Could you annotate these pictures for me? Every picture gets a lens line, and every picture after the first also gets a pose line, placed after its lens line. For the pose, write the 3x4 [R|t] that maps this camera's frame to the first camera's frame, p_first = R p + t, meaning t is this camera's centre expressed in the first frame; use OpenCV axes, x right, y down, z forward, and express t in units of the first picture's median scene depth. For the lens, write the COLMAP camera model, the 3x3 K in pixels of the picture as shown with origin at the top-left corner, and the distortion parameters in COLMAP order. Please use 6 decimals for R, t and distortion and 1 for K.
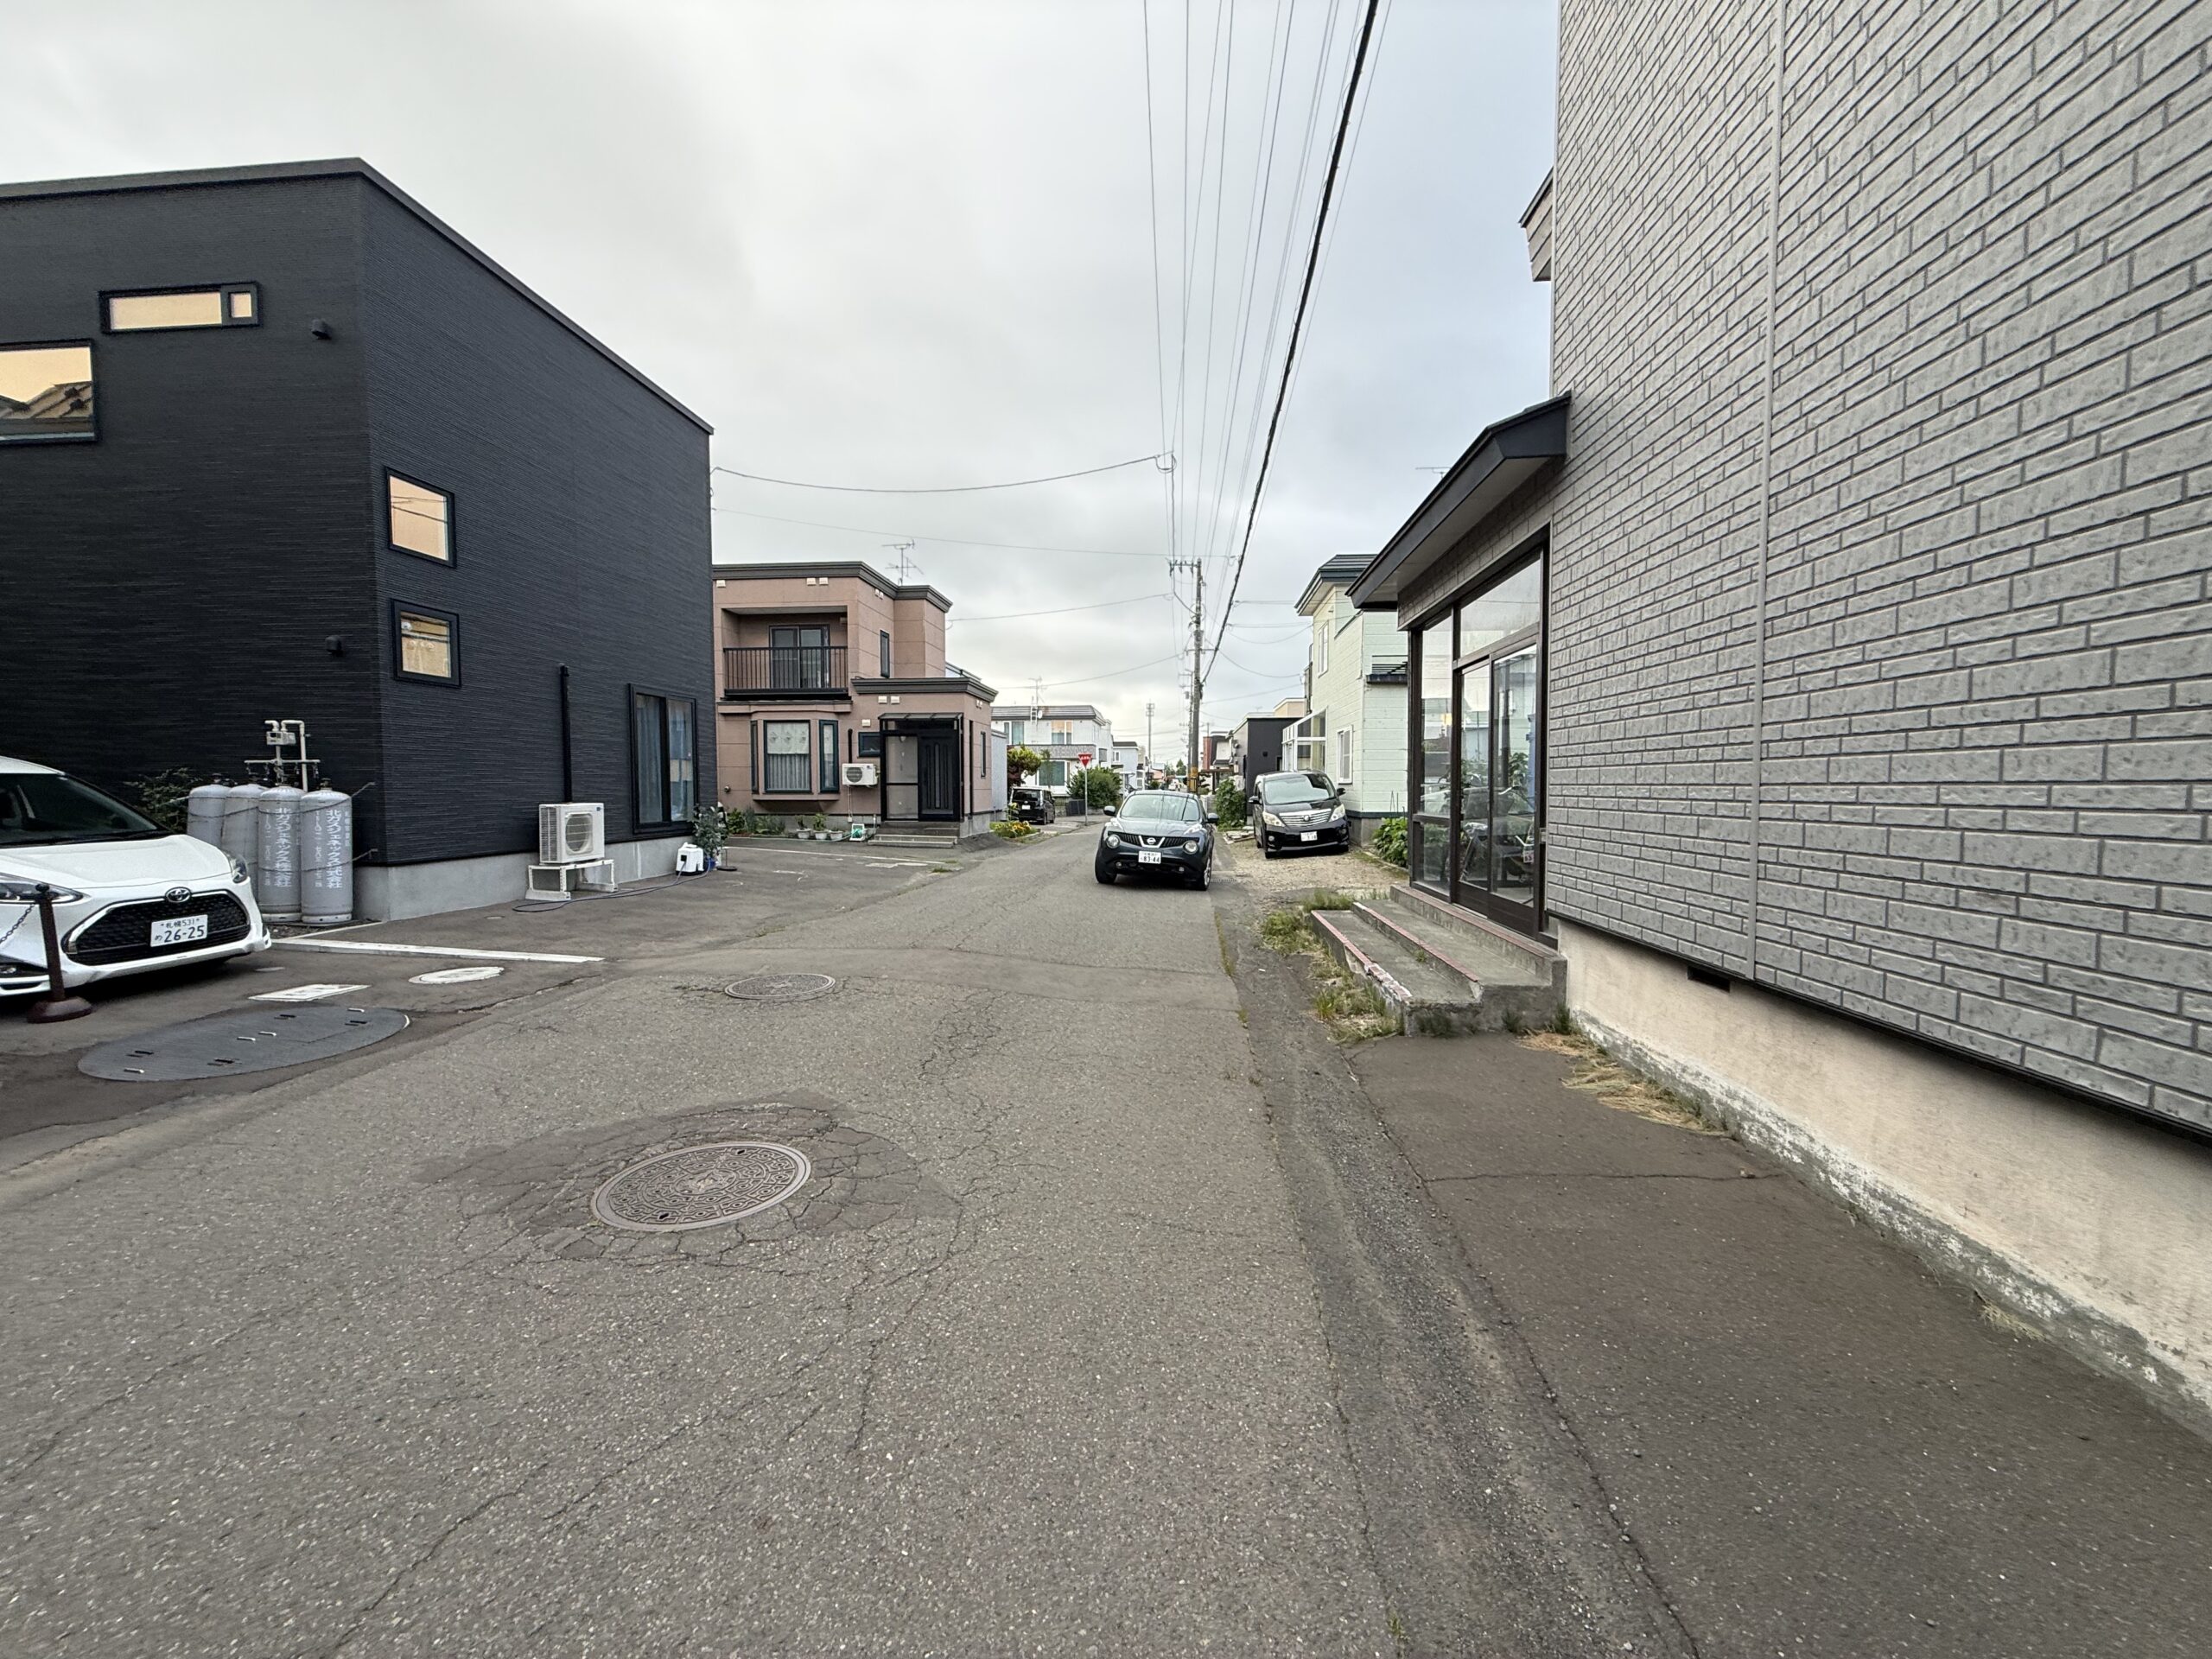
lens RADIAL K [[875.1, 0, 1101.1], [0, 875.1, 826.1], [0, 0, 1]] dist [0.000776, 0.000214]
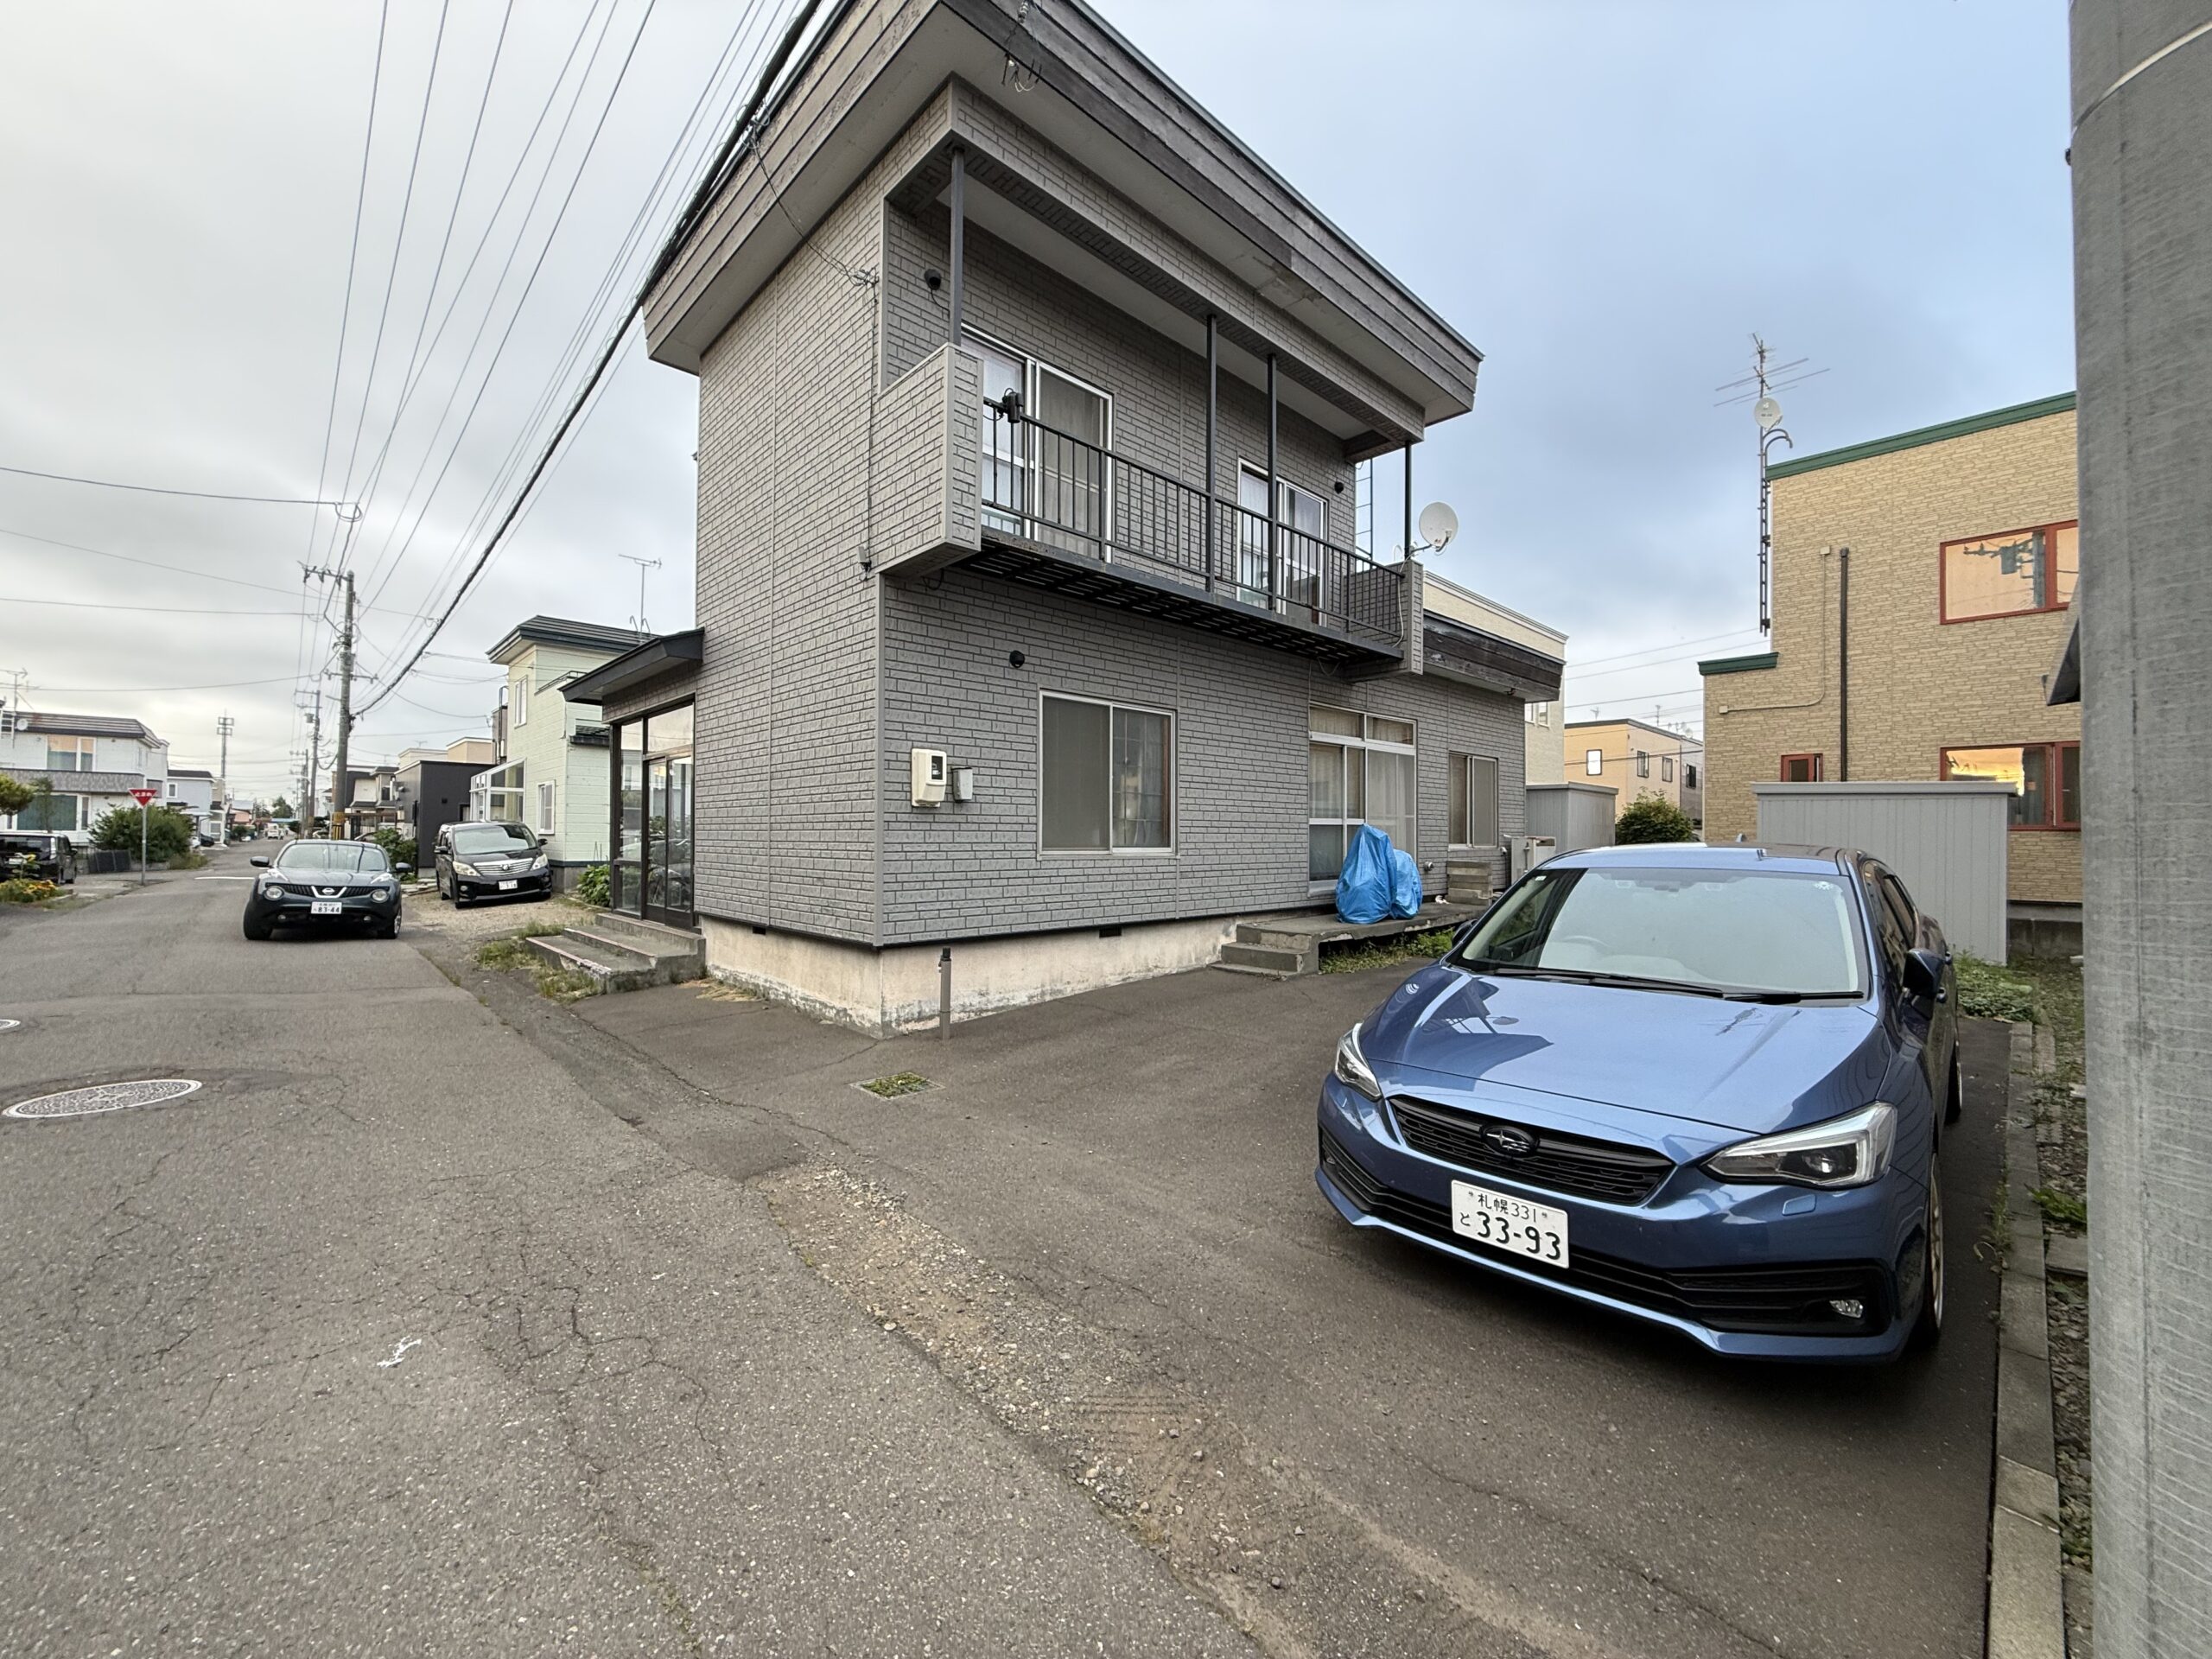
lens RADIAL K [[875.1, 0, 1101.1], [0, 875.1, 826.1], [0, 0, 1]] dist [0.000776, 0.000214]
pose [[0.662841, 0.019708, 0.748501, -0.102232], [0.023758, 0.998597, -0.047332, 0.010658], [-0.748384, 0.049156, 0.661442, -0.297321]]
